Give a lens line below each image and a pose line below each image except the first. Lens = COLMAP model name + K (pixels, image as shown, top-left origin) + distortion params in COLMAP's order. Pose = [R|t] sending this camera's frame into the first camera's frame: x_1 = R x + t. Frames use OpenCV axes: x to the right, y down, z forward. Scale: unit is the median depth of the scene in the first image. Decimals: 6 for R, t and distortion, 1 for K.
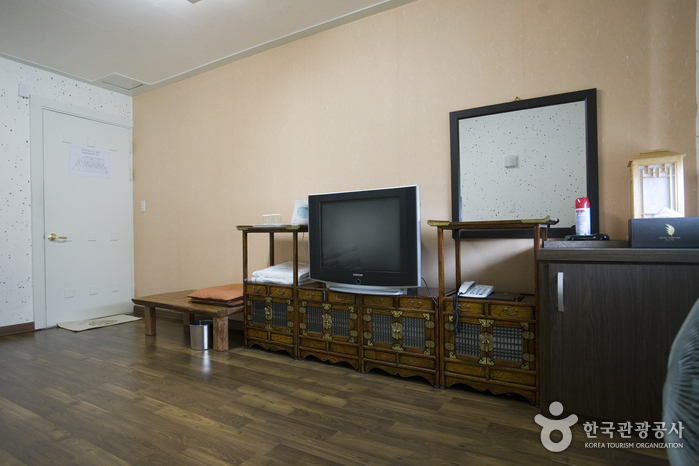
lens RADIAL K [[398.7, 0, 349.5], [0, 398.7, 230.5], [0, 0, 1]] dist [-0.033460, 0.001564]
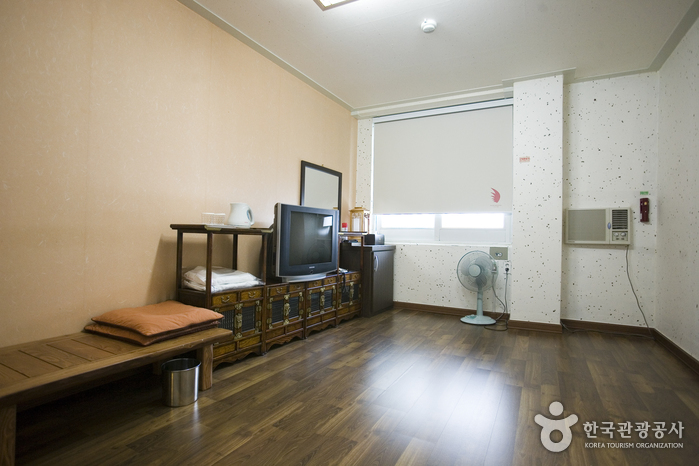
lens RADIAL K [[359.6, 0, 349.5], [0, 359.6, 234.5], [0, 0, 1]] dist [0.002498, 0.000193]
pose [[-0.027492, 0.016486, 0.999486, -1.115042], [-0.027677, 0.999468, -0.017247, 0.013667], [-0.999239, -0.028137, -0.027021, 0.811922]]
